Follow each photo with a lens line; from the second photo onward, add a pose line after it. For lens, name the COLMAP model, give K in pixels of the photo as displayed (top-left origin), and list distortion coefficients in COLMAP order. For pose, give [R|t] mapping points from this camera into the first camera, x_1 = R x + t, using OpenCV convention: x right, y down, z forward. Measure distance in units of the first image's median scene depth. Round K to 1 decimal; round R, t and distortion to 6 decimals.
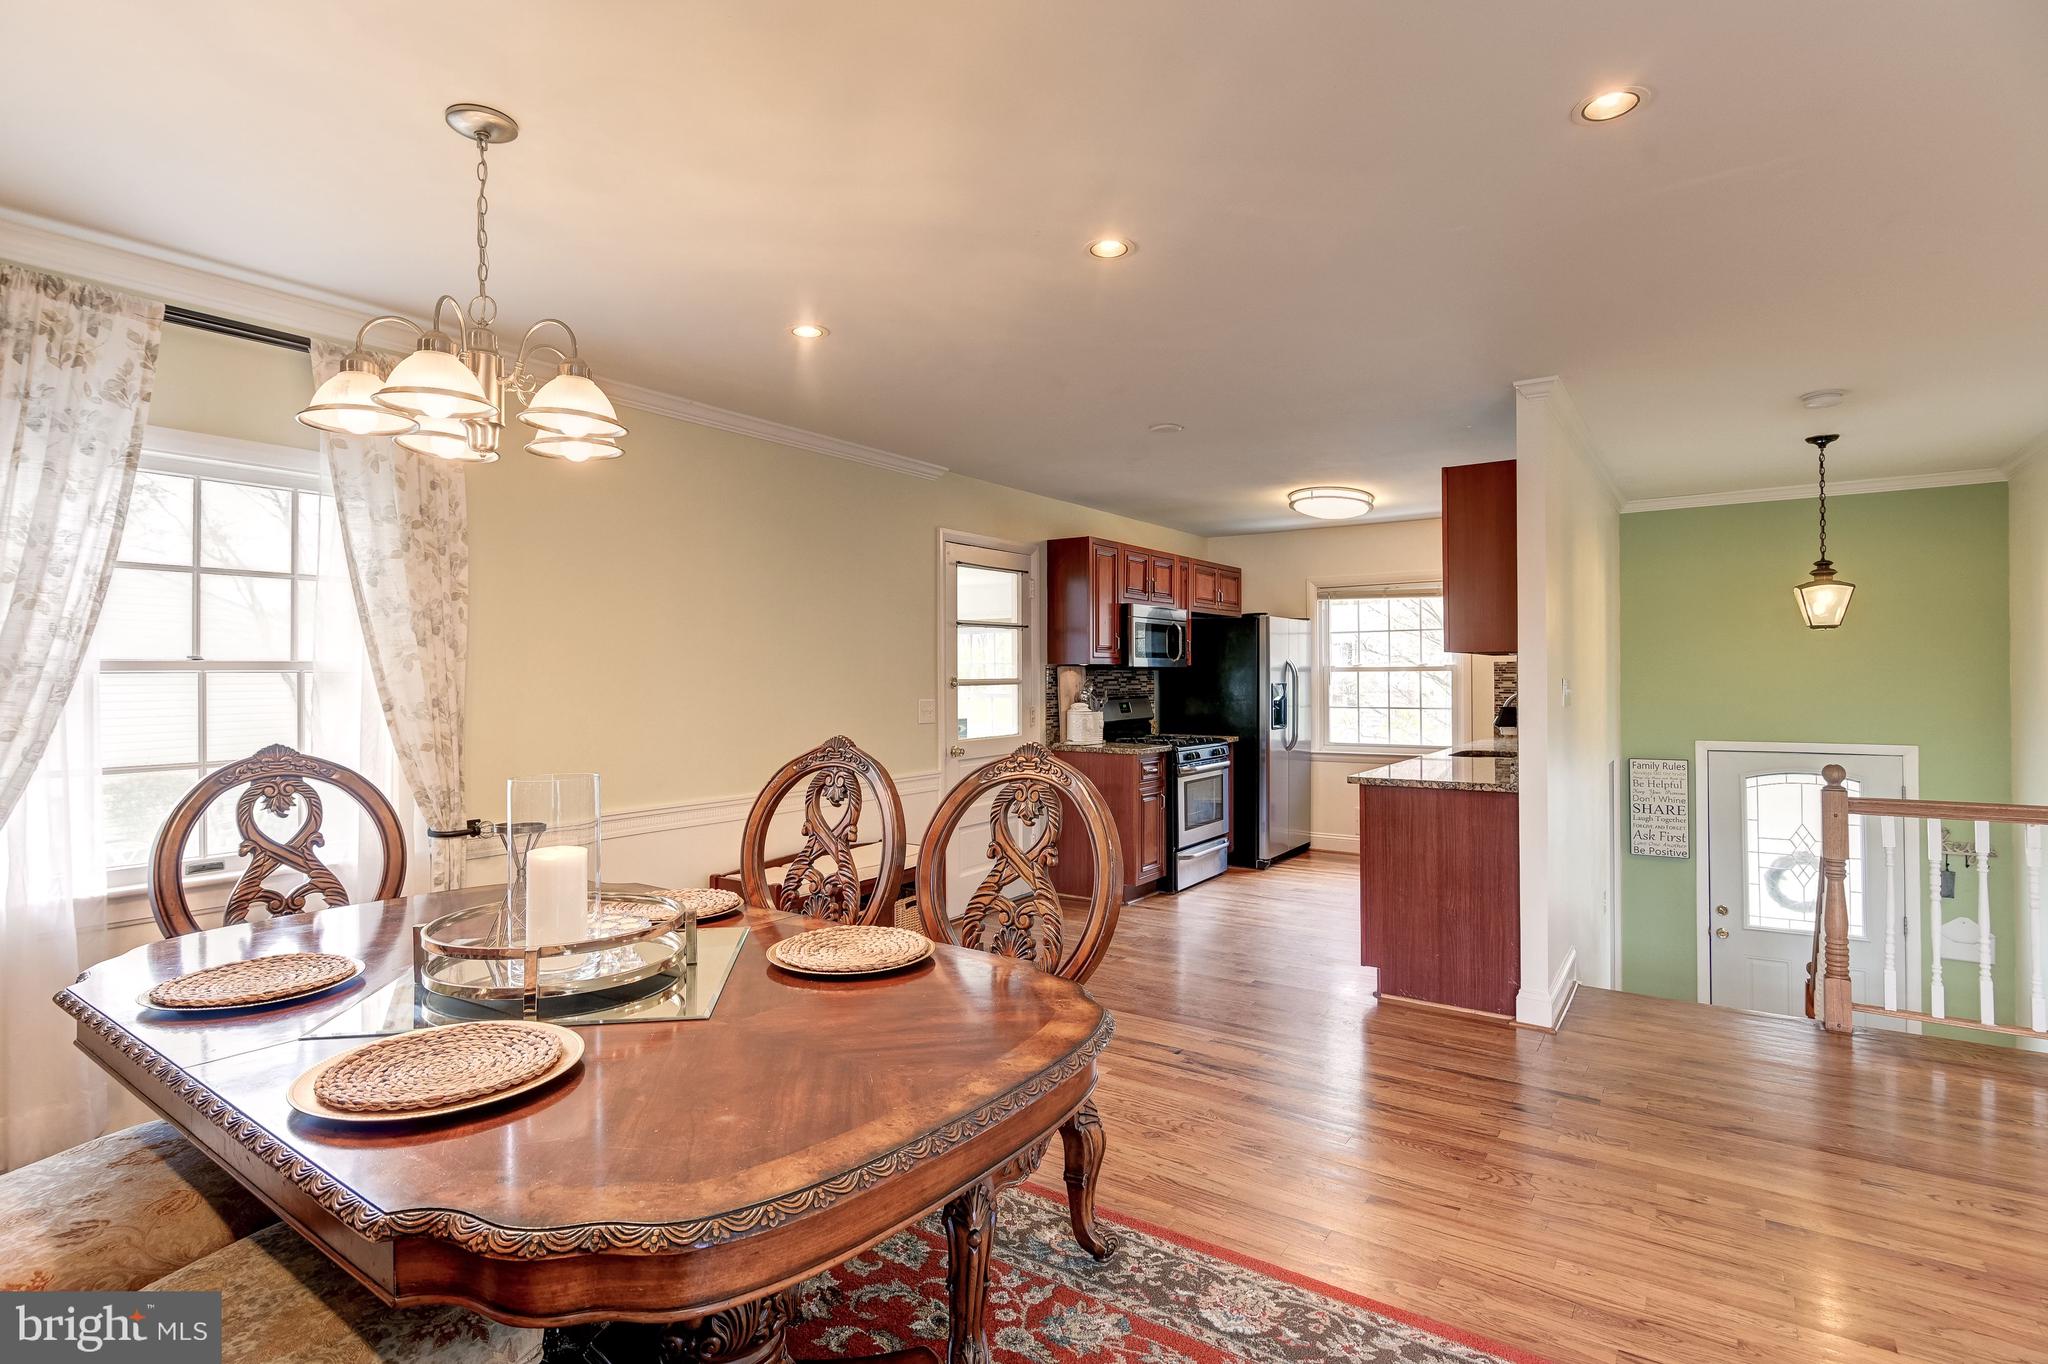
lens RADIAL K [[1016.0, 0, 1020.5], [0, 1016.0, 666.7], [0, 0, 1]] dist [-0.005058, 0.000107]
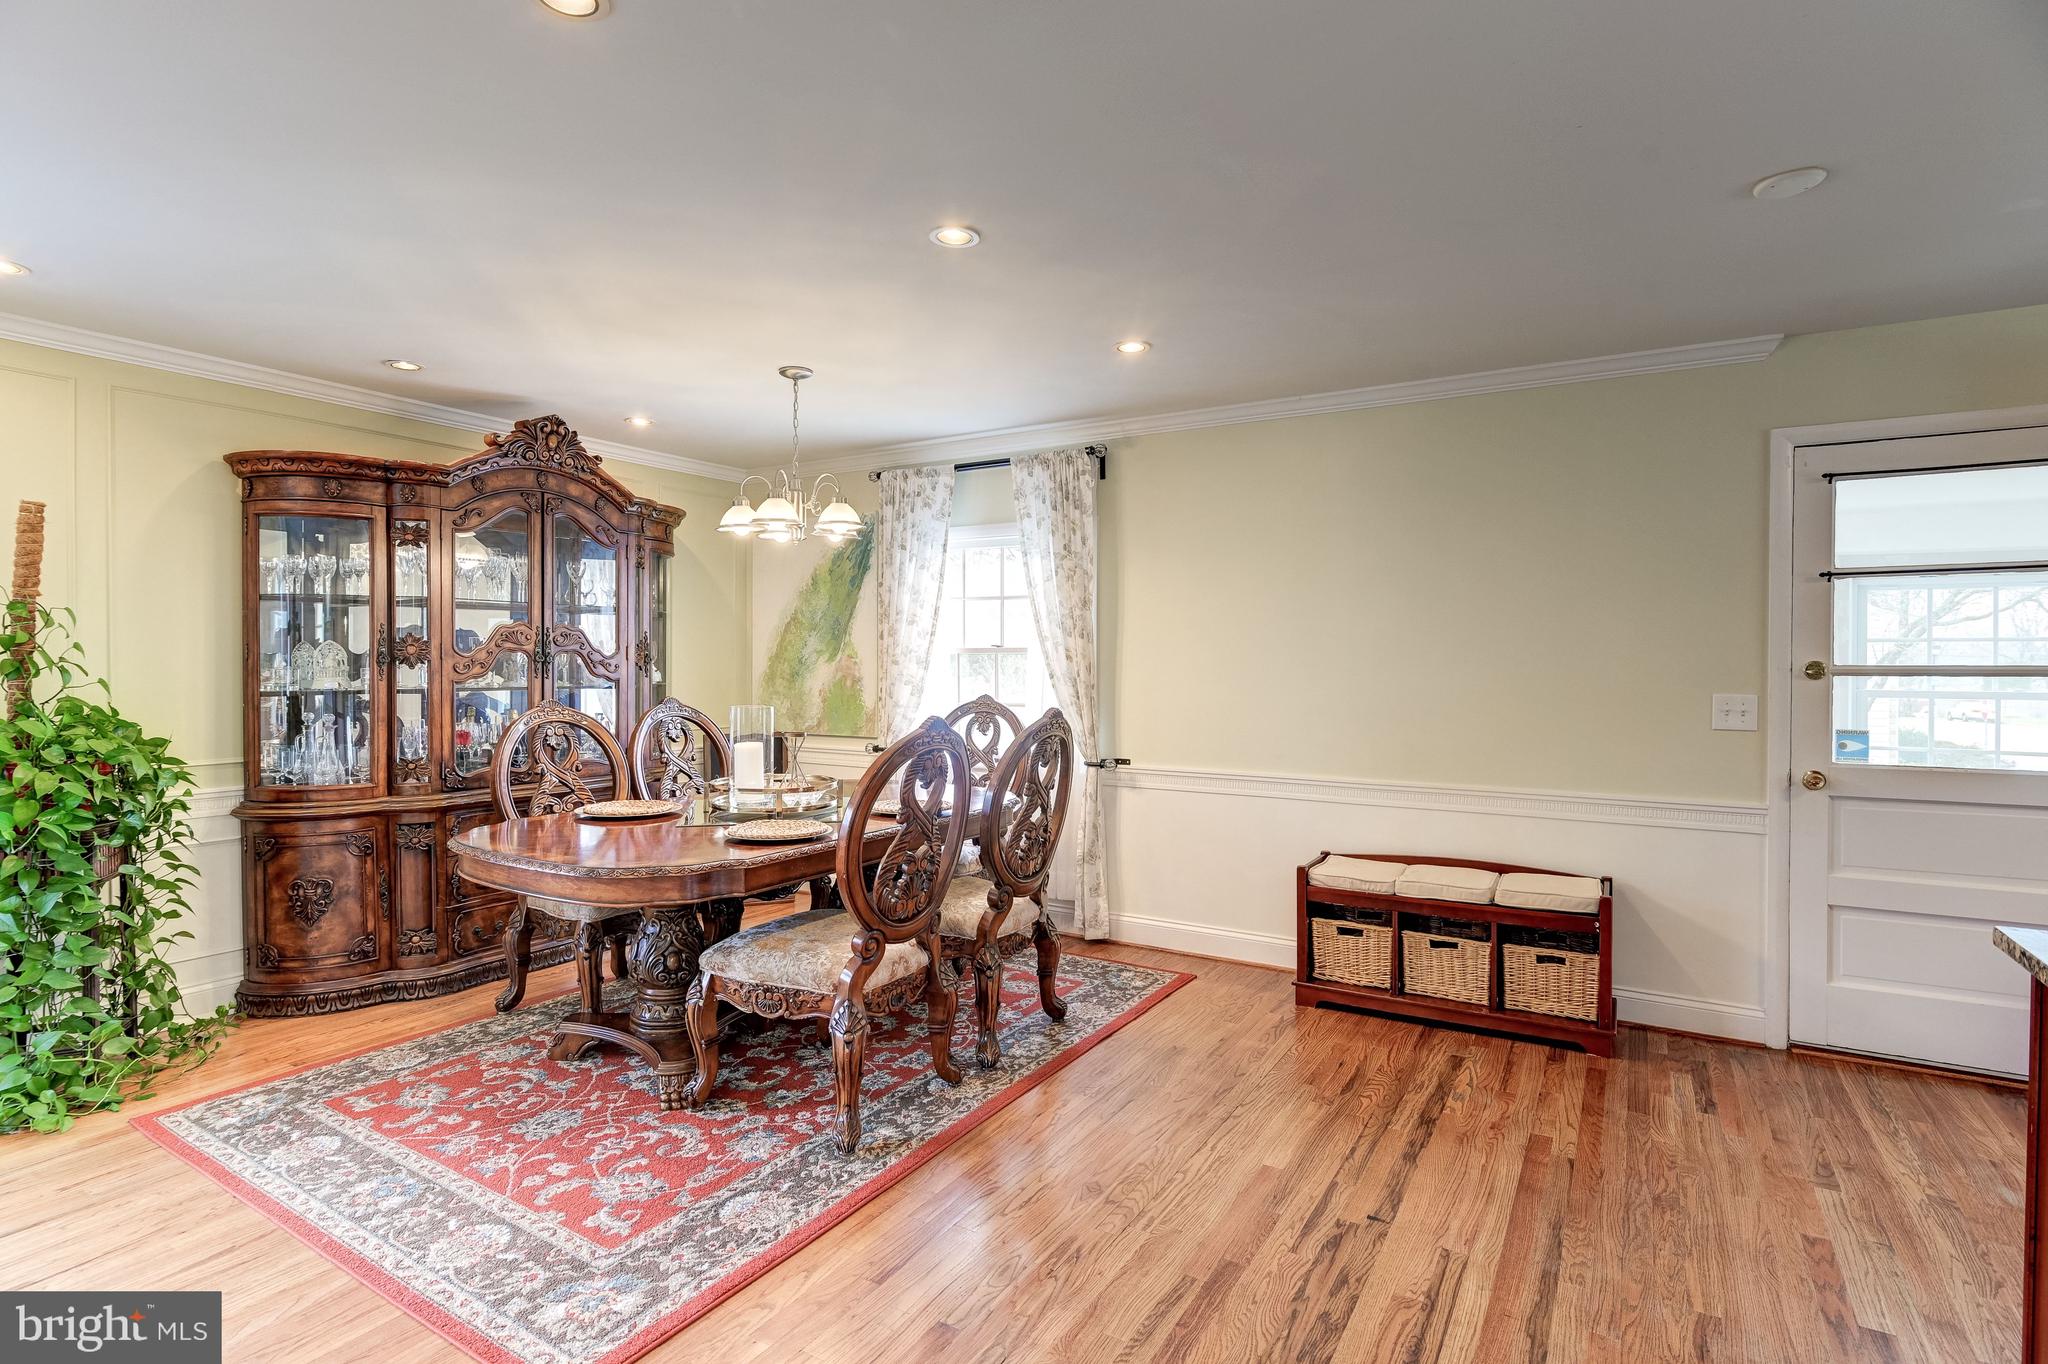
lens RADIAL K [[1016.0, 0, 1022.0], [0, 1016.0, 670.4], [0, 0, 1]] dist [-0.005058, 0.000107]
pose [[0.062267, 0.015524, -0.997939, 0.569928], [0.005440, 0.999859, 0.015894, 0.003414], [0.998045, -0.006418, 0.062173, 0.514311]]
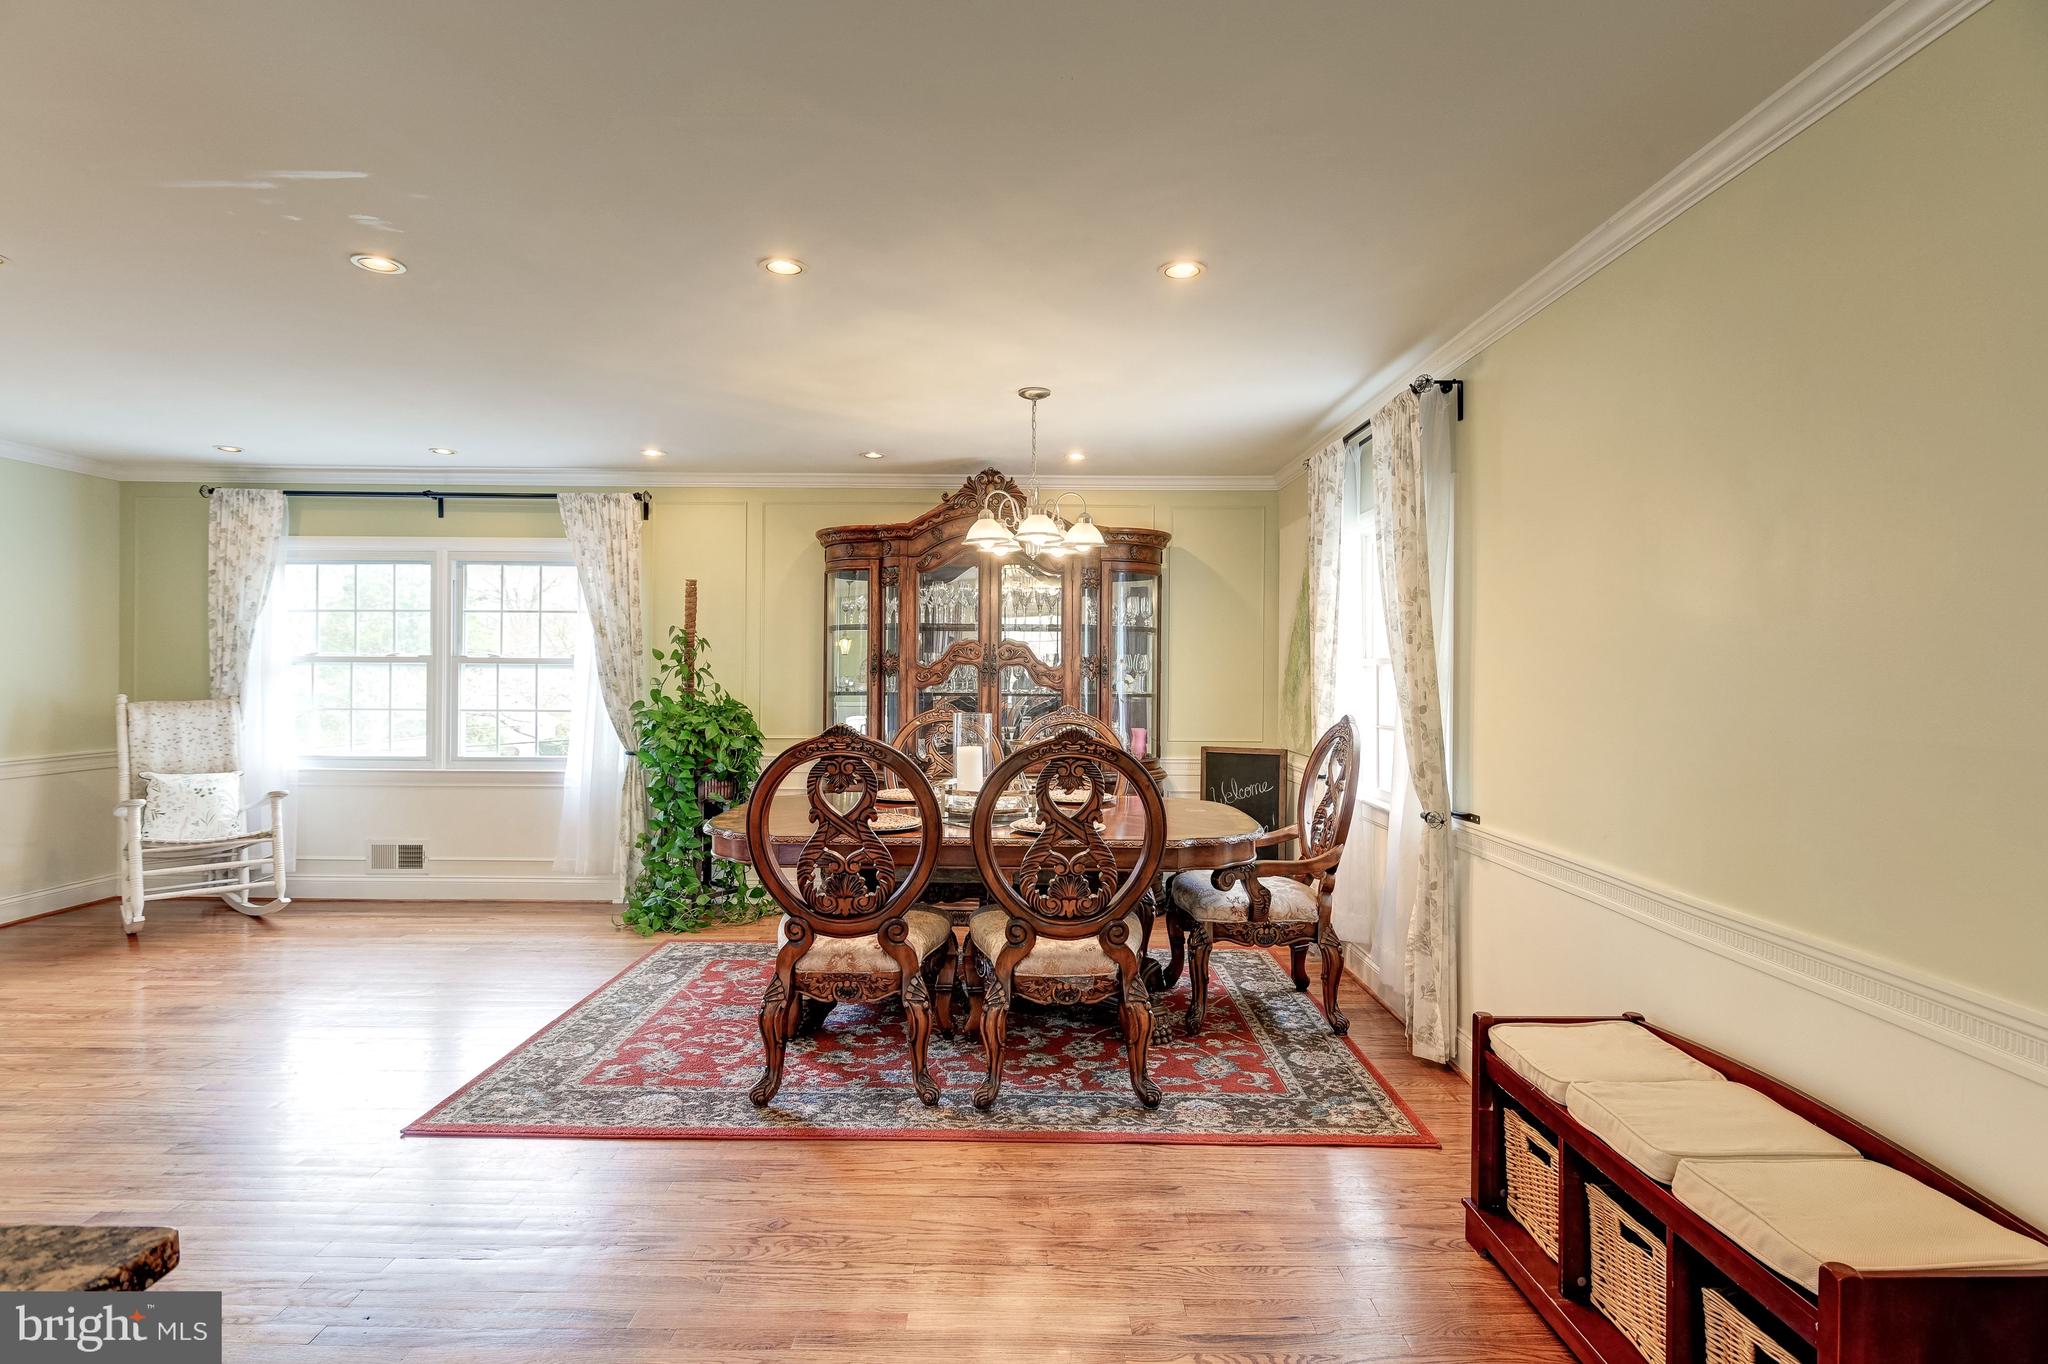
lens RADIAL K [[1016.0, 0, 1018.6], [0, 1016.0, 671.7], [0, 0, 1]] dist [-0.005058, 0.000107]
pose [[-0.820625, 0.000498, -0.571467, 0.254417], [0.002488, 0.999993, -0.002701, 0.009520], [0.571462, -0.003638, -0.820620, 1.035080]]
